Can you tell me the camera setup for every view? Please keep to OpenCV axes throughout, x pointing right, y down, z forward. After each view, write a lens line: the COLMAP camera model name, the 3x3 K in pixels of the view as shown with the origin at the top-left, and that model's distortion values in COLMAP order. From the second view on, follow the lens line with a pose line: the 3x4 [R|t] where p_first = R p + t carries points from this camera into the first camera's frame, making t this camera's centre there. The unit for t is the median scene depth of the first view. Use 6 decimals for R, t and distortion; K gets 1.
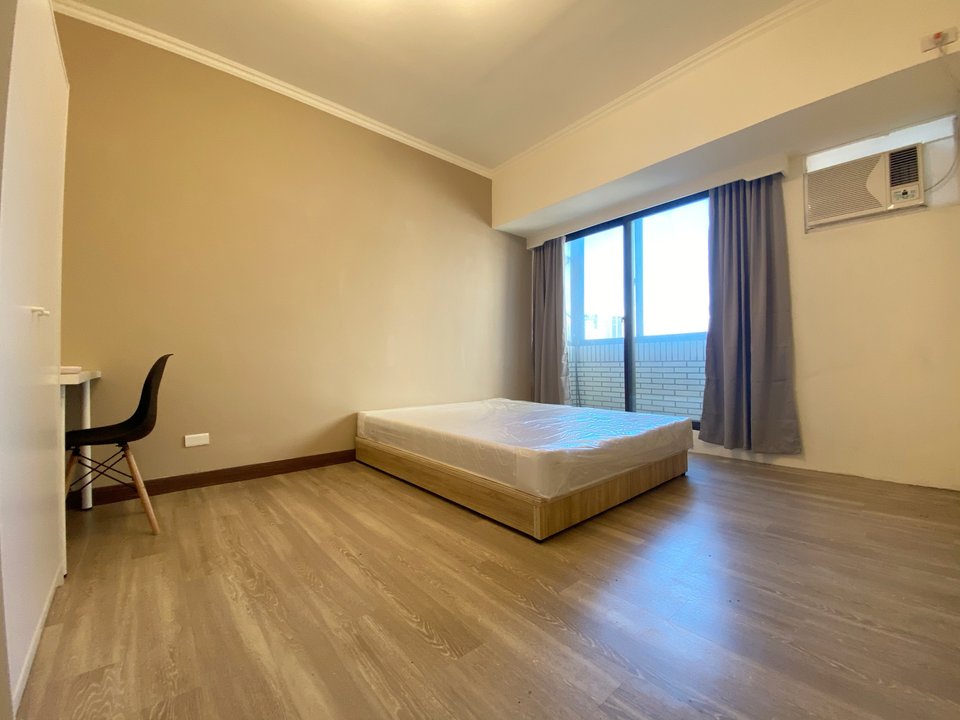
lens RADIAL K [[388.6, 0, 469.3], [0, 388.6, 358.8], [0, 0, 1]] dist [0.005211, -0.012239]
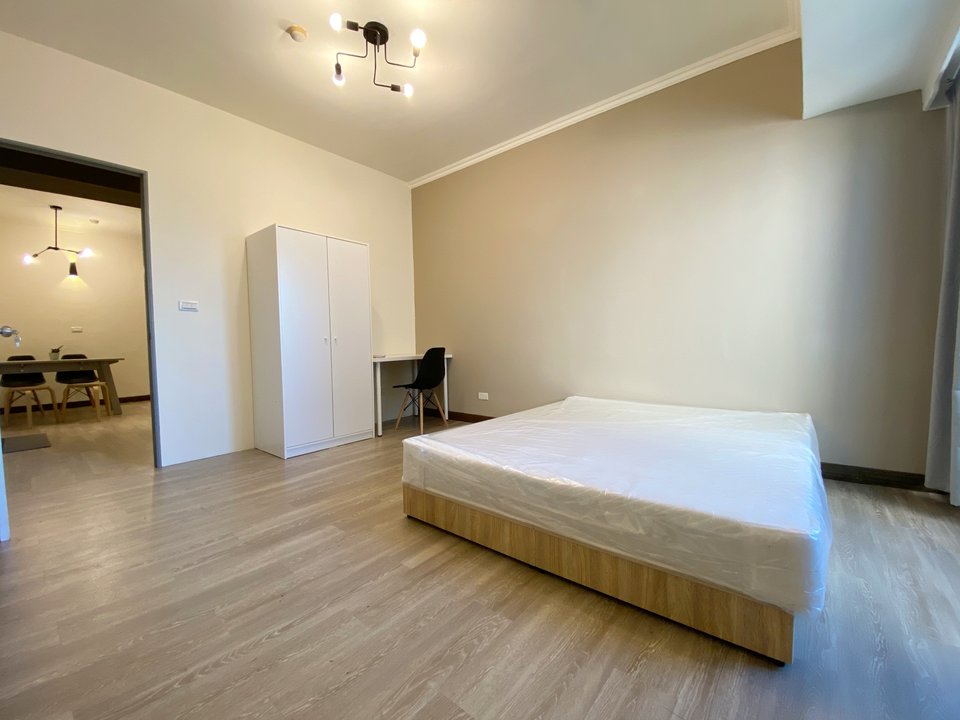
lens RADIAL K [[388.6, 0, 479.8], [0, 388.6, 360.7], [0, 0, 1]] dist [0.005211, -0.012239]
pose [[0.192339, 0.051857, -0.979958, 1.248298], [0.019928, 0.998190, 0.056733, -0.048357], [0.981126, -0.030441, 0.190957, 0.940135]]
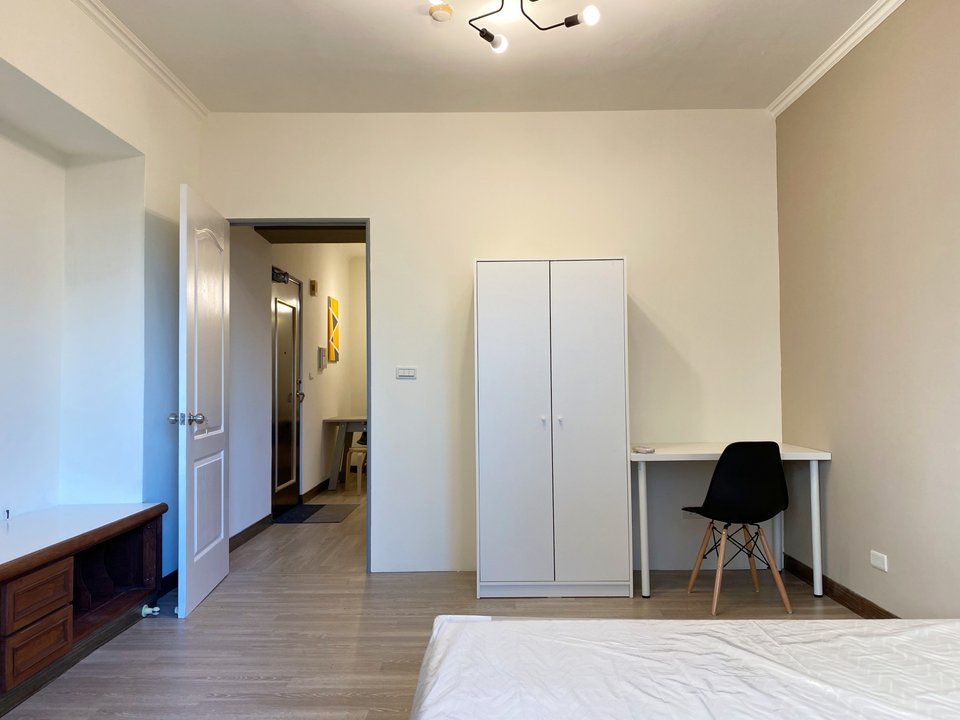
lens RADIAL K [[731.6, 0, 473.0], [0, 731.6, 354.8], [0, 0, 1]] dist [0.013463, -0.017851]
pose [[-0.643060, -0.016170, -0.765645, 1.118199], [0.019667, 0.999099, -0.037618, -0.174250], [0.765563, -0.039249, -0.642162, 1.803900]]
